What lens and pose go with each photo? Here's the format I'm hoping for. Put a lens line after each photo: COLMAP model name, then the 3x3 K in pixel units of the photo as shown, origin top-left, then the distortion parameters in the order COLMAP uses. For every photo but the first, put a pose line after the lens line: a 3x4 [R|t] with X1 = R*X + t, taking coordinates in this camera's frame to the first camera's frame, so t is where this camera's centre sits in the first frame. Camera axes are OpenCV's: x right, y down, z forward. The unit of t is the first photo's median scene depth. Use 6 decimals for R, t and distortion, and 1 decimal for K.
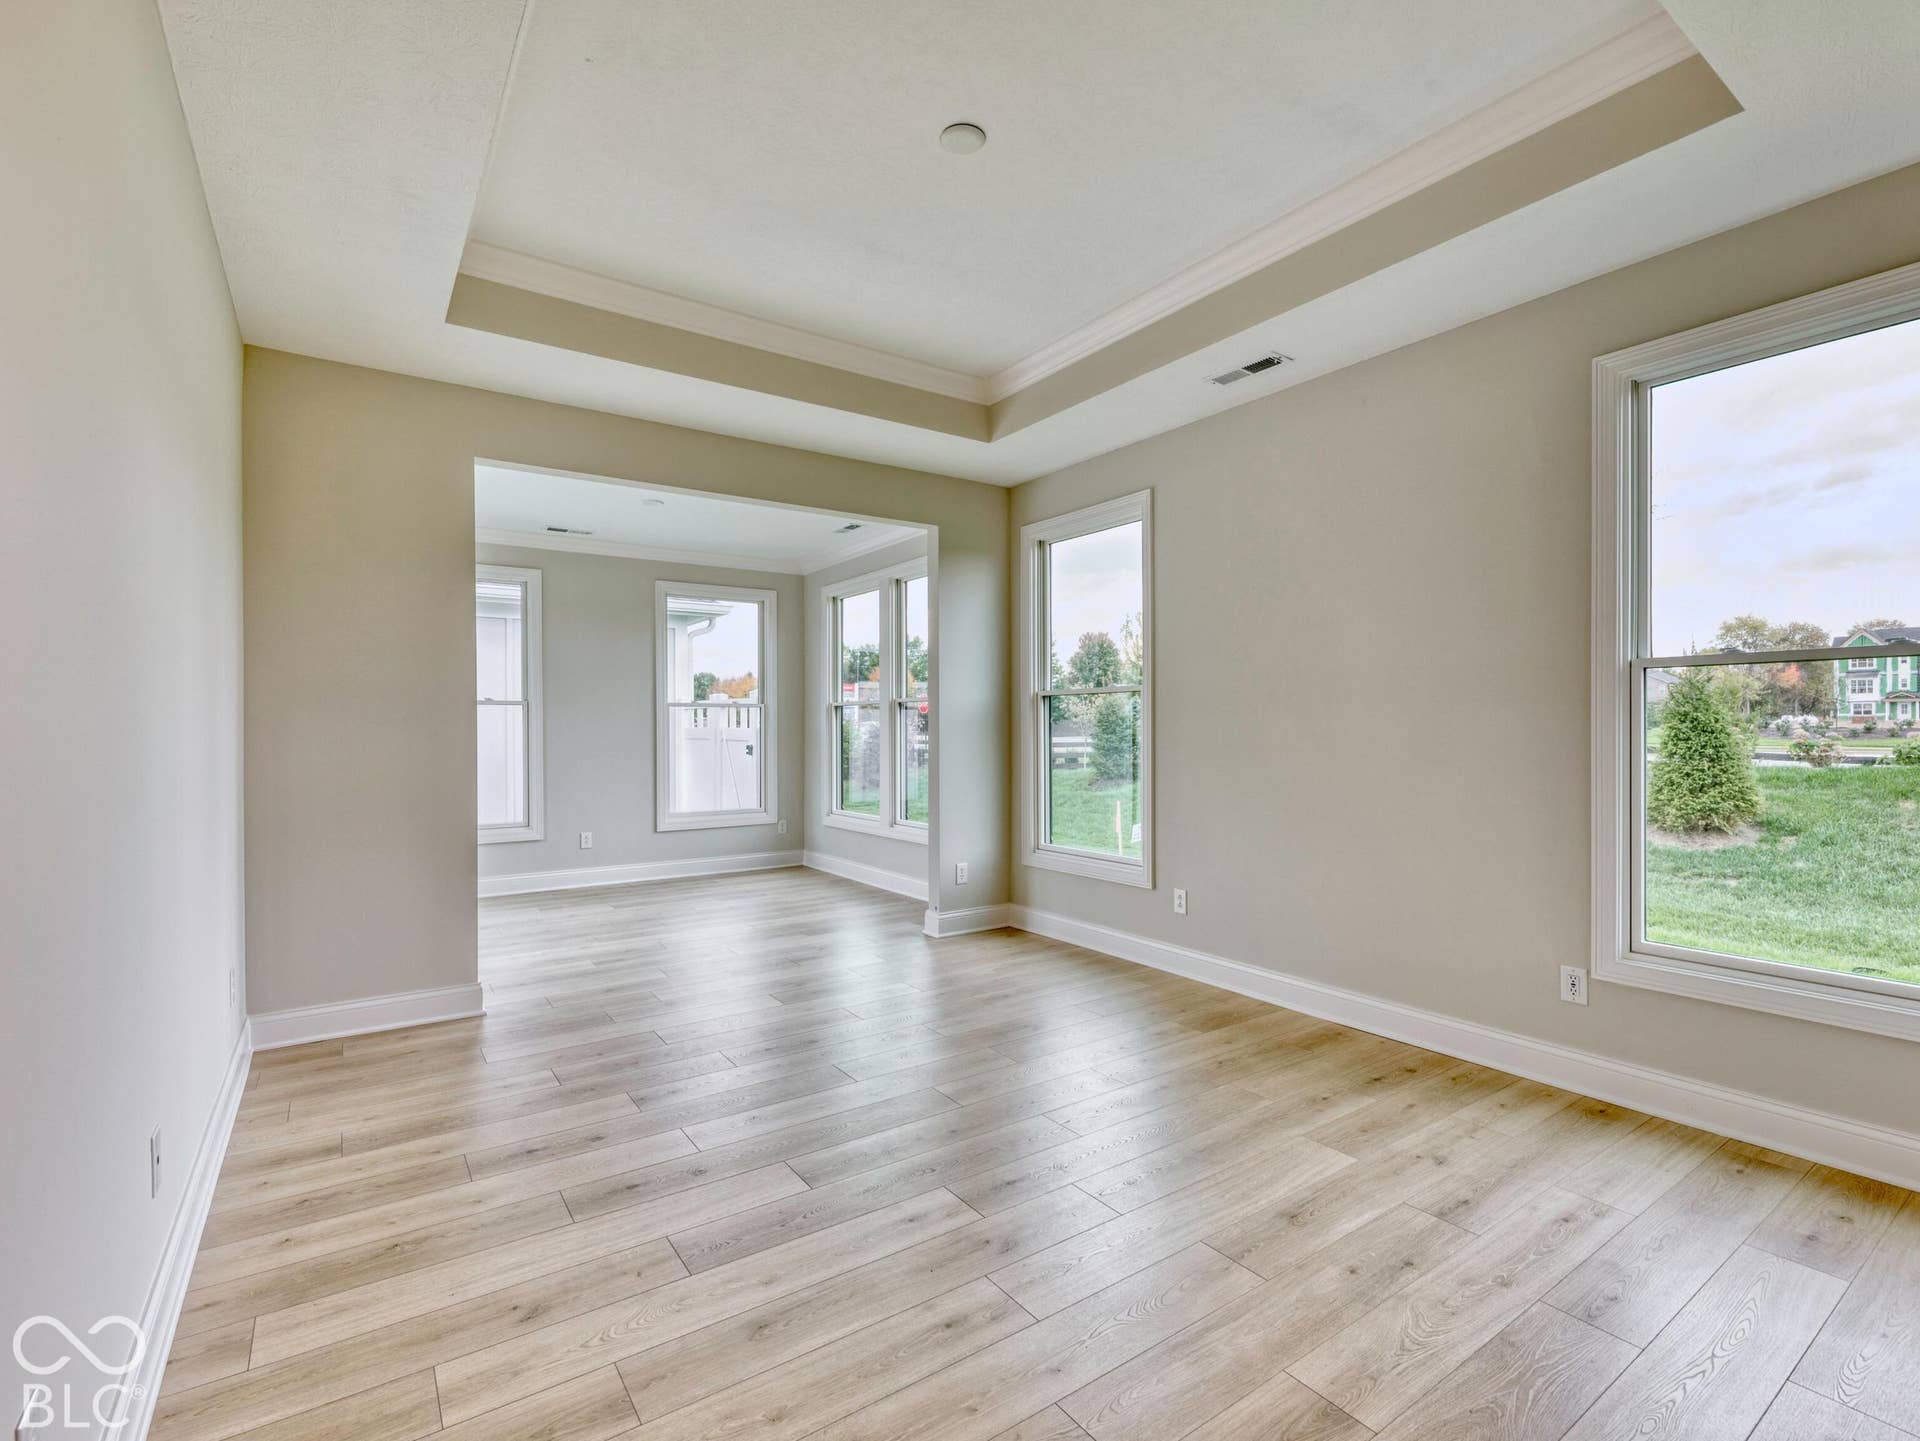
lens RADIAL K [[883.1, 0, 953.9], [0, 883.1, 730.9], [0, 0, 1]] dist [0.001531, -0.001600]
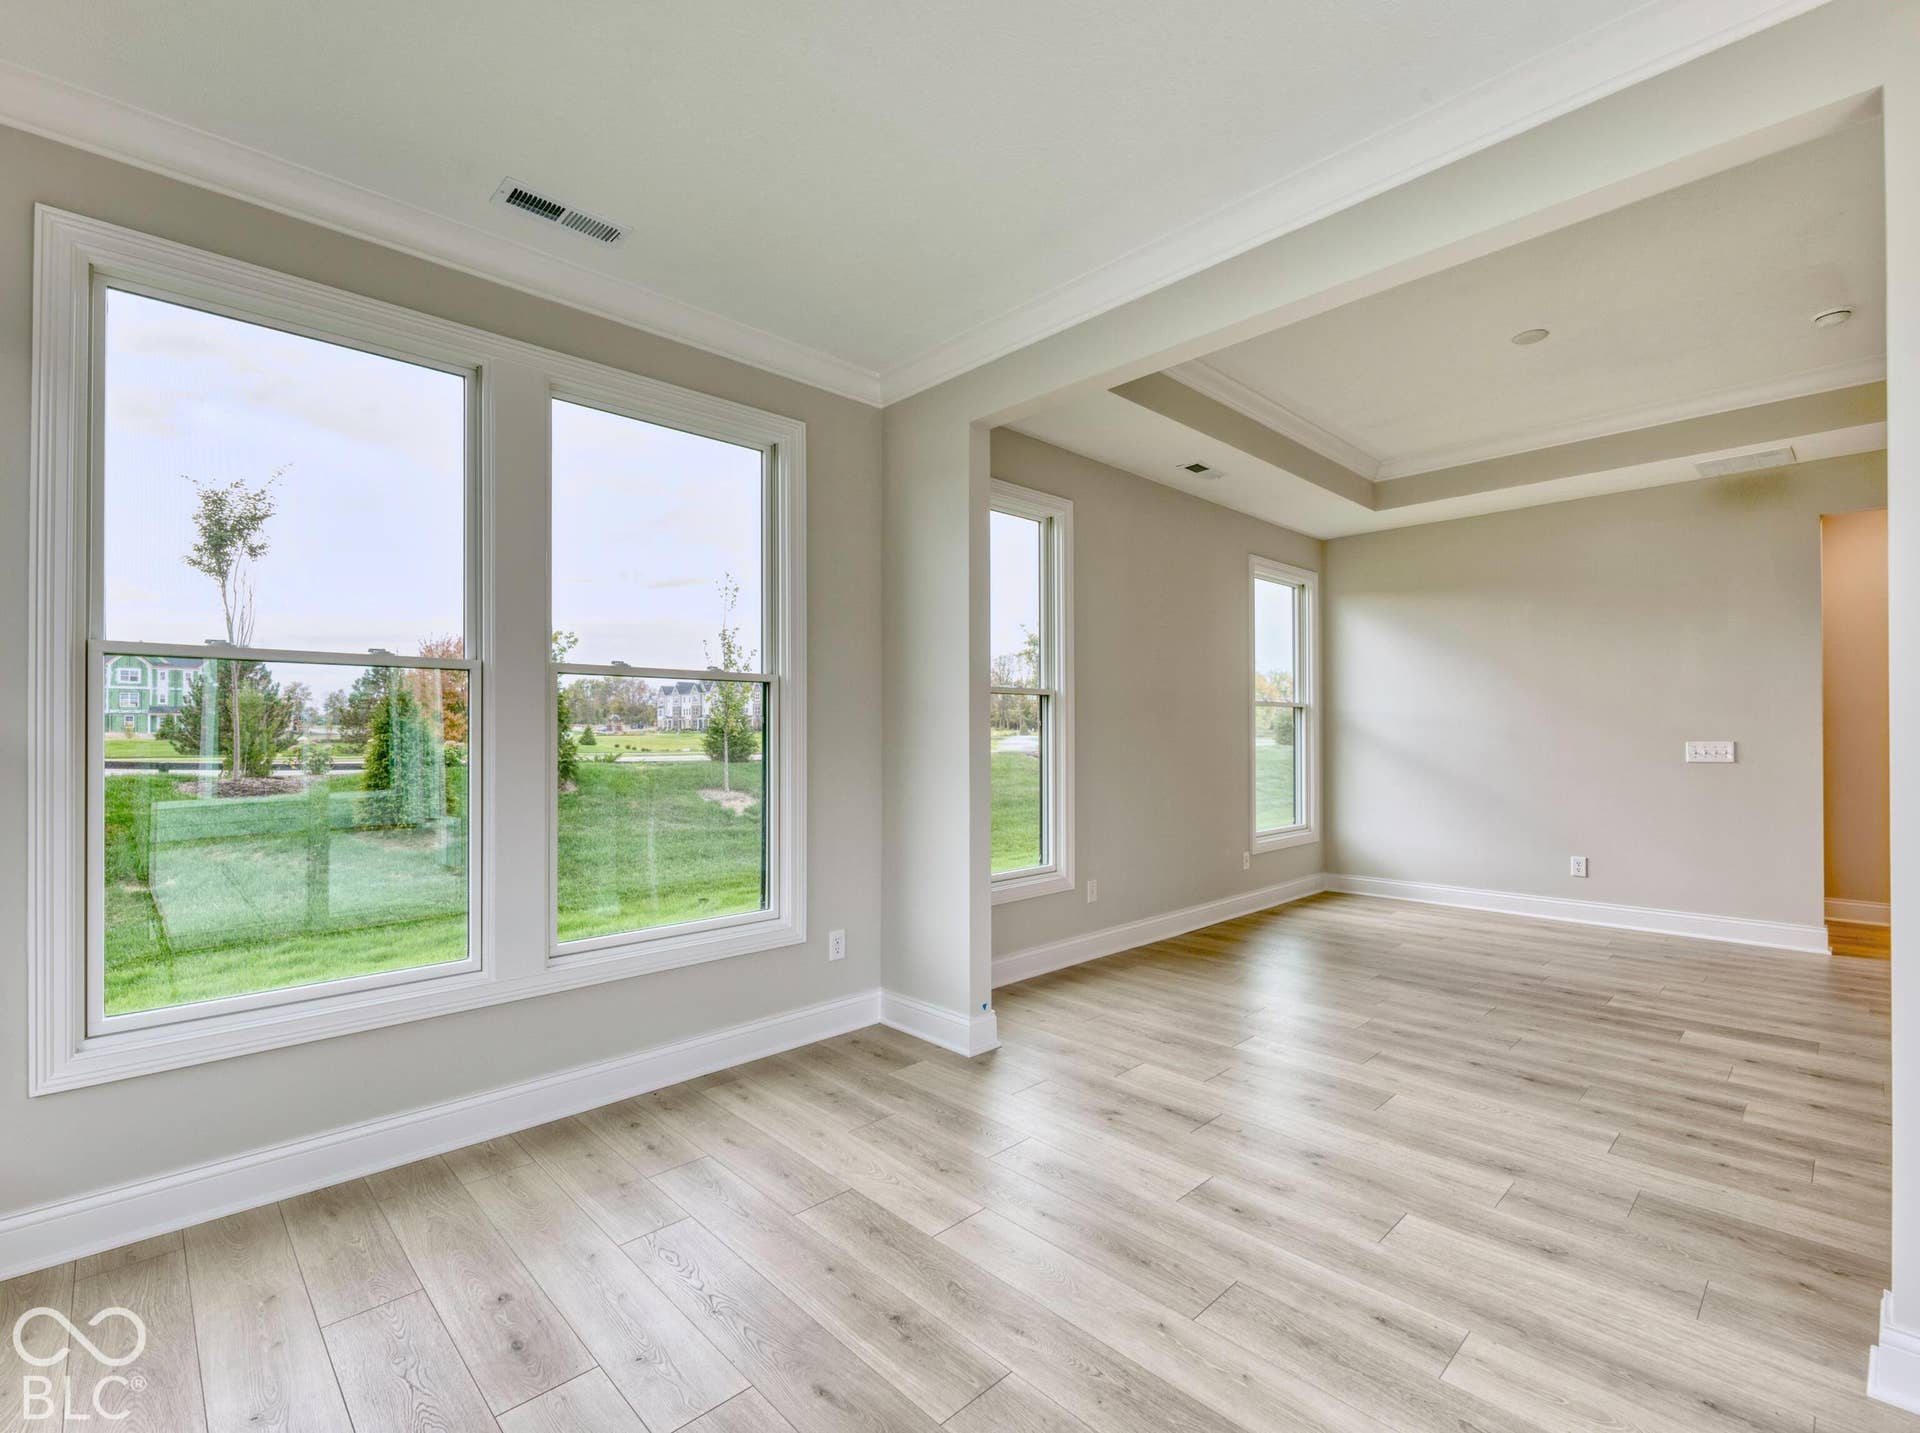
lens RADIAL K [[883.1, 0, 953.9], [0, 883.1, 726.9], [0, 0, 1]] dist [0.001531, -0.001600]
pose [[-0.153575, 0.000811, 0.988137, -0.607542], [0.018686, 0.999823, 0.002084, -0.018558], [-0.987960, 0.018785, -0.153563, 1.010822]]
